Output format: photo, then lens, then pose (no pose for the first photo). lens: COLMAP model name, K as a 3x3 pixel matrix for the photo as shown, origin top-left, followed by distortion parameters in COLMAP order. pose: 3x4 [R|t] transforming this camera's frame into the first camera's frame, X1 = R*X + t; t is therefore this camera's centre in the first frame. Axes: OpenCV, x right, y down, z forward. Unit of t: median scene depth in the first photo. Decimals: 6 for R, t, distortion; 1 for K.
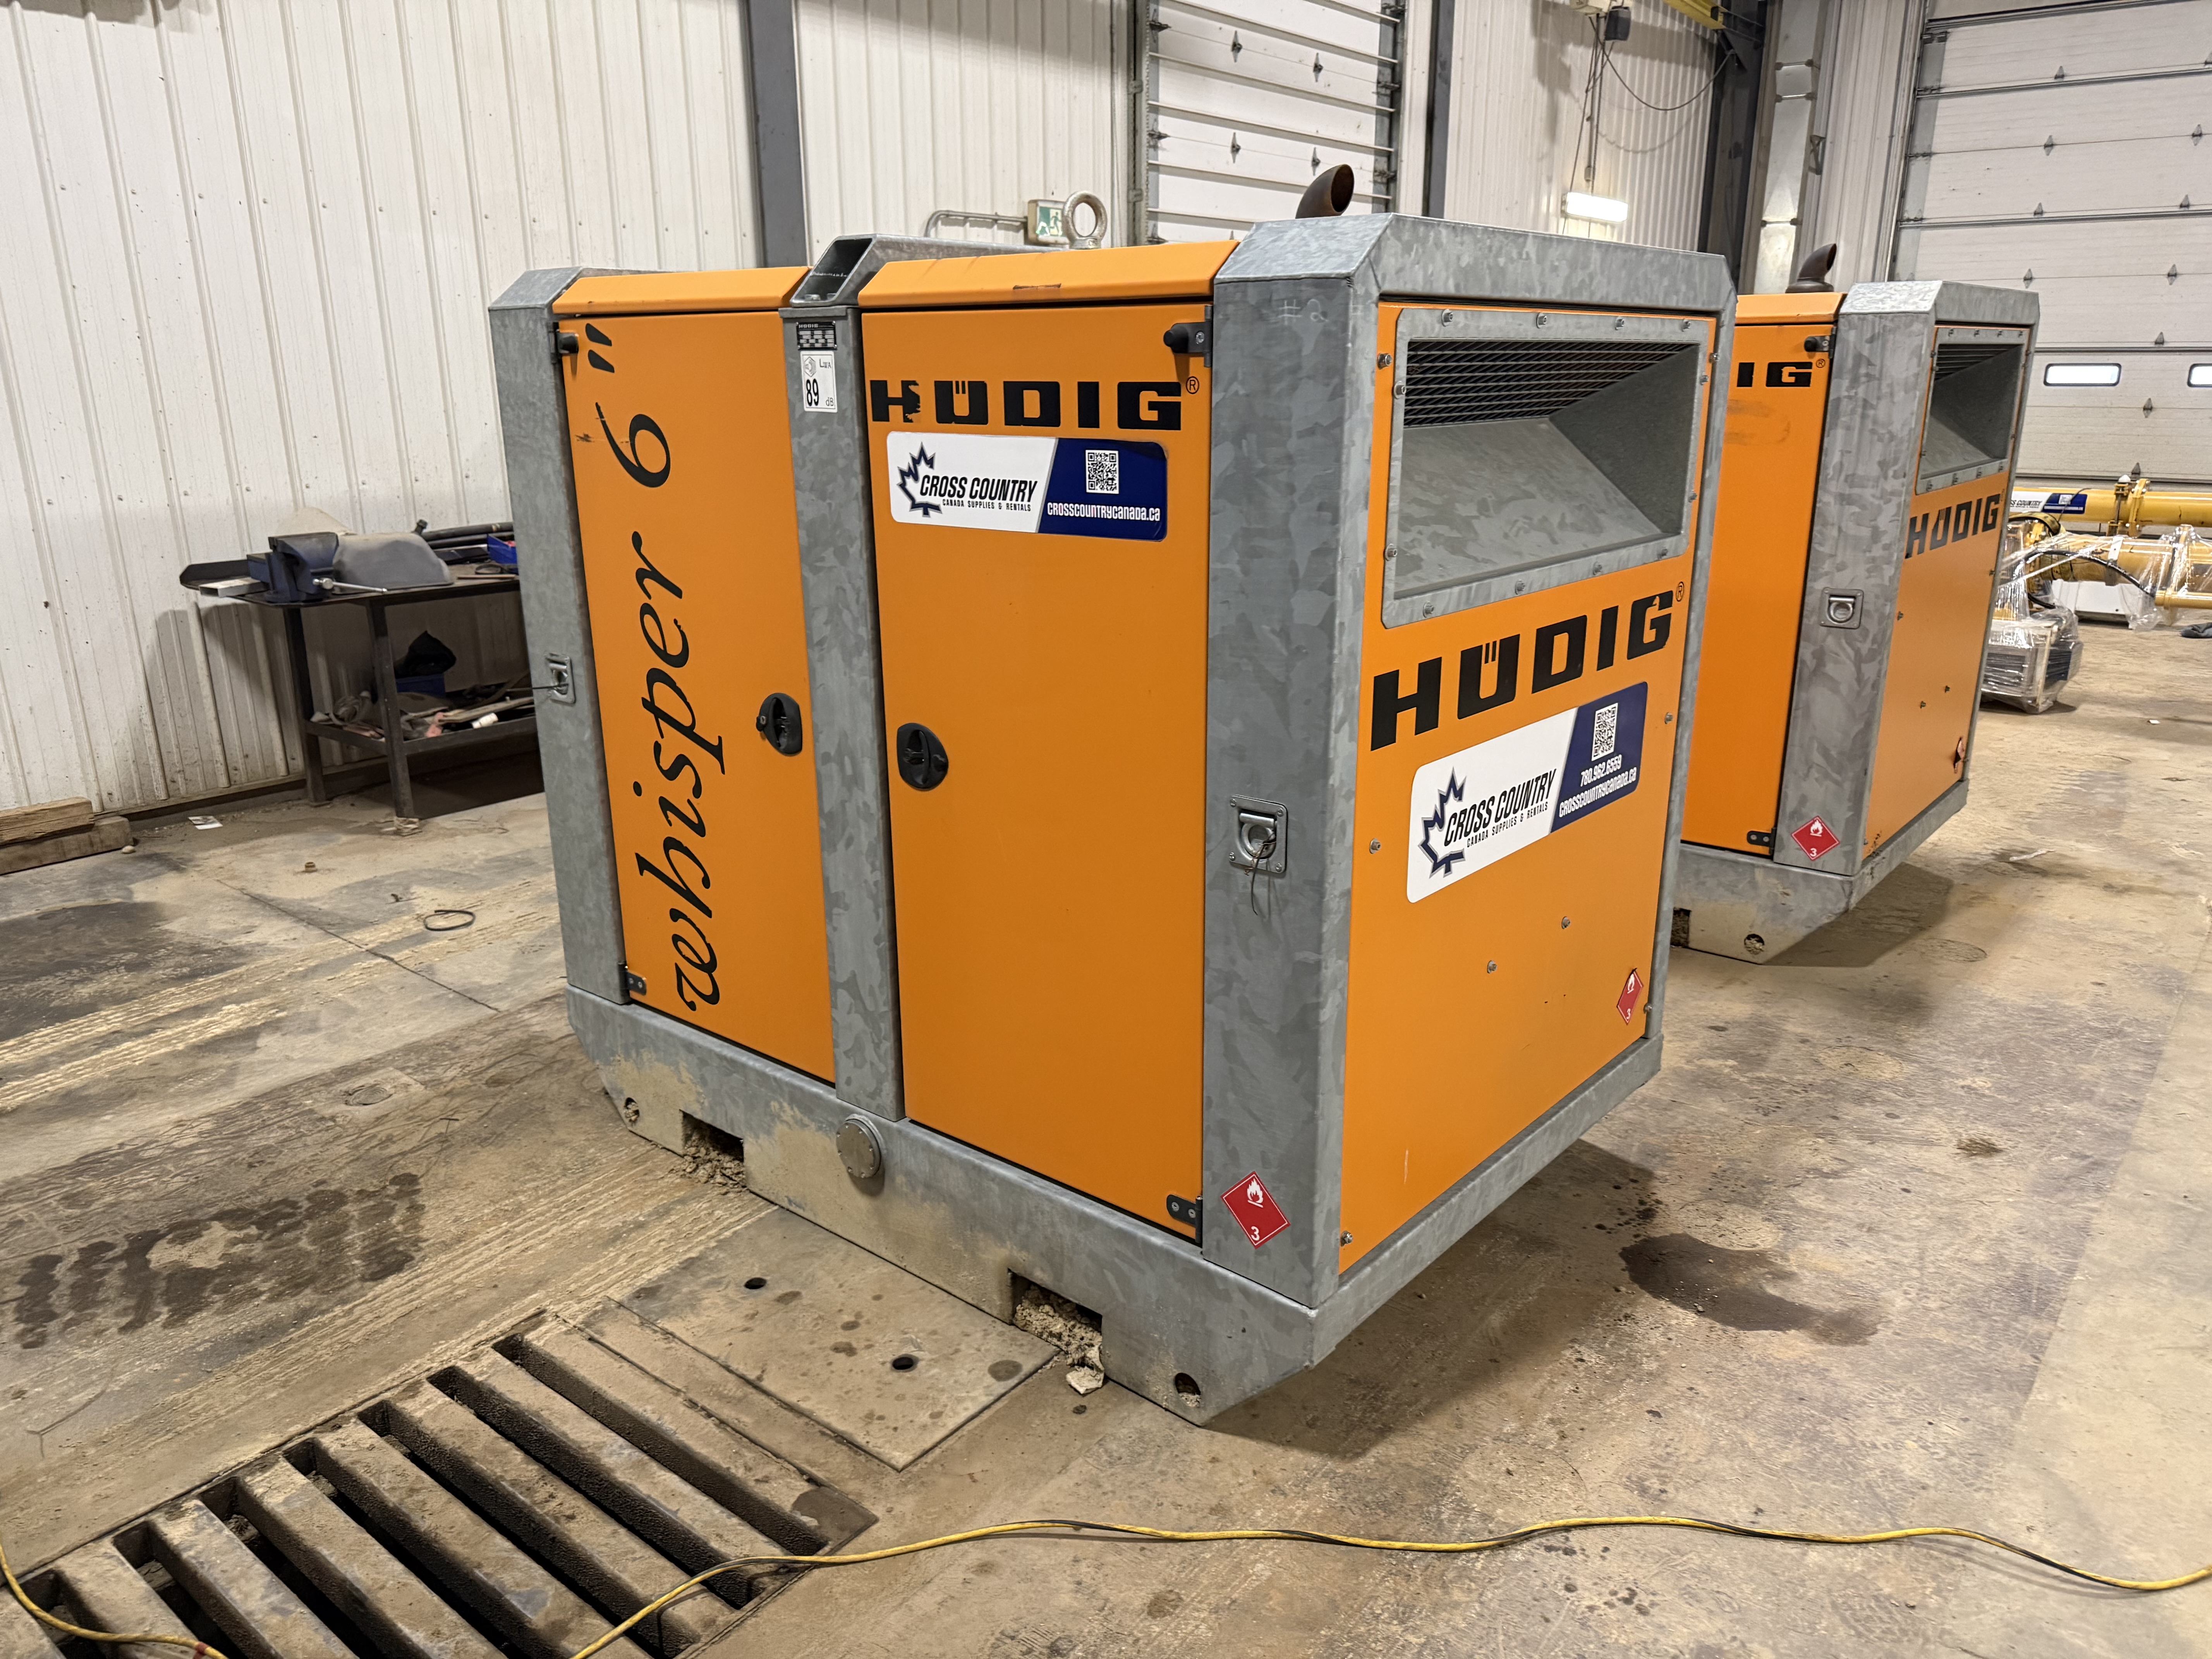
lens RADIAL K [[1573.1, 0, 1117.5], [0, 1573.1, 838.3], [0, 0, 1]] dist [0.052236, -0.054685]
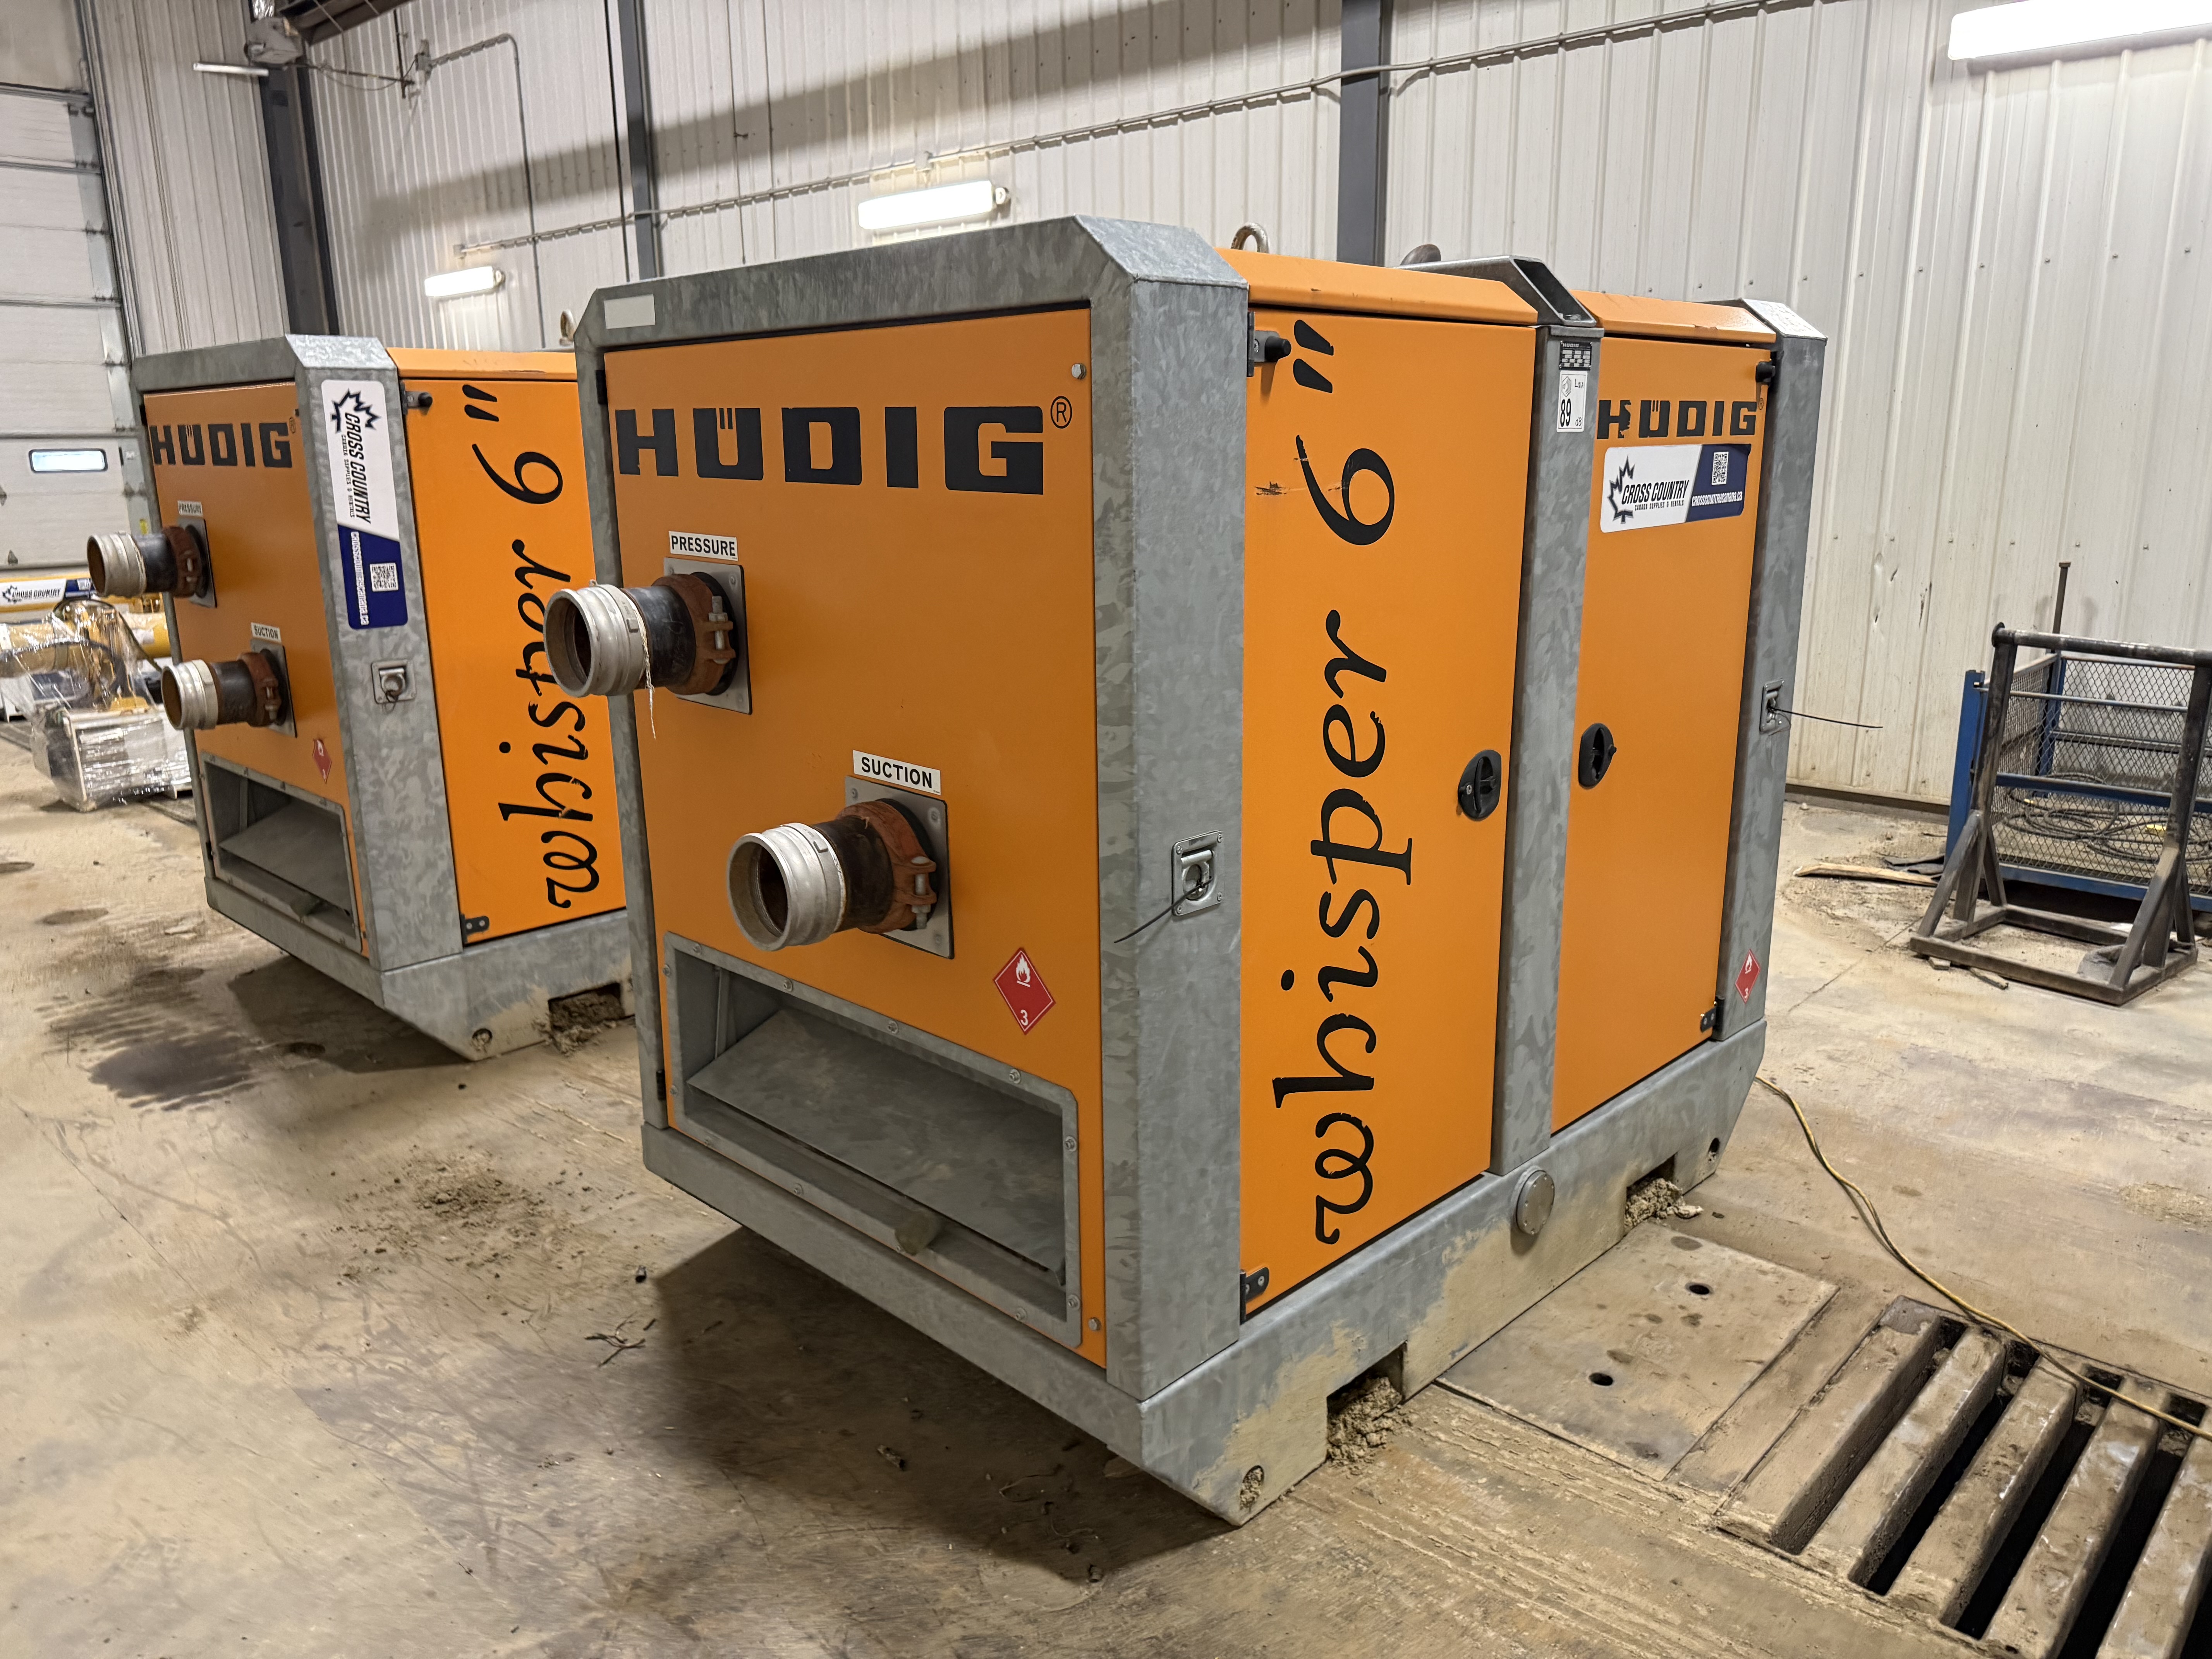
lens RADIAL K [[1573.1, 0, 1104.9], [0, 1573.1, 813.2], [0, 0, 1]] dist [0.052236, -0.054685]
pose [[0.078878, -0.226866, 0.970727, -1.066322], [0.301314, 0.933640, 0.193714, -0.286160], [-0.950257, 0.277214, 0.142002, 1.053104]]
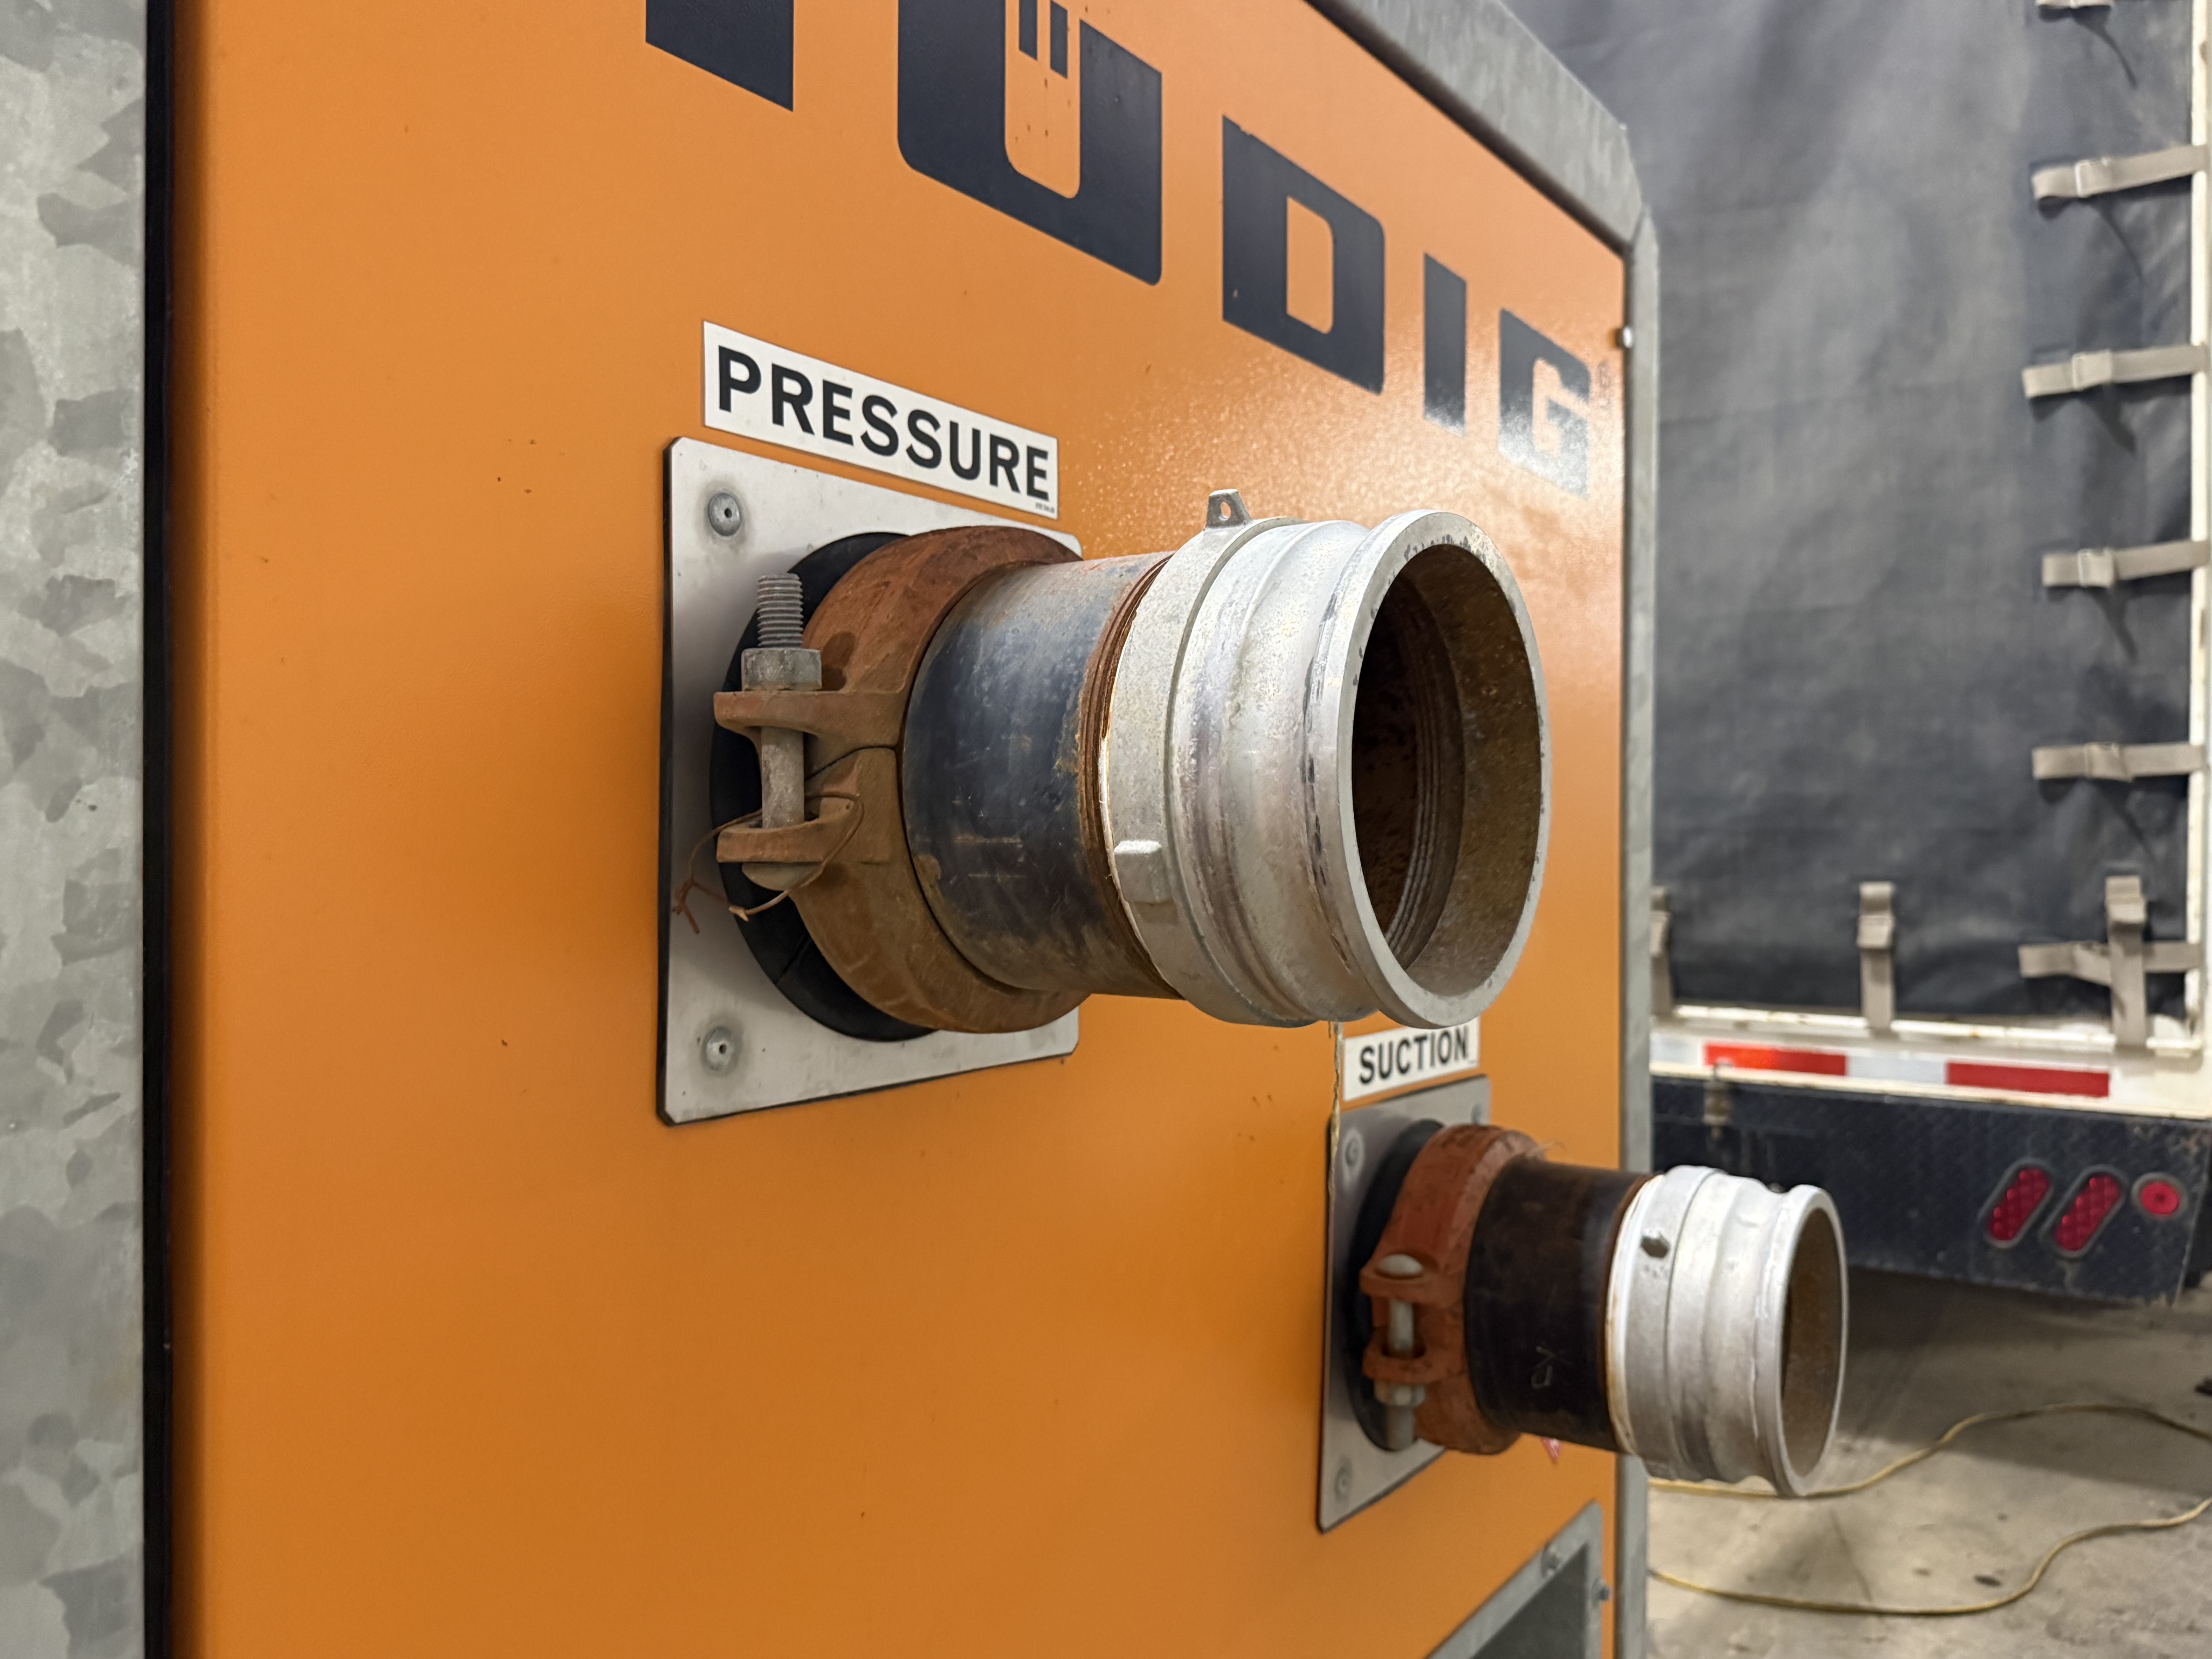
lens RADIAL K [[1678.7, 0, 1096.3], [0, 1678.7, 813.4], [0, 0, 1]] dist [0.044967, -0.042345]
pose [[-0.996363, 0.006896, -0.084933, -0.219400], [-0.017973, 0.957291, 0.288568, -0.338396], [0.083295, 0.289044, -0.953685, 1.578653]]
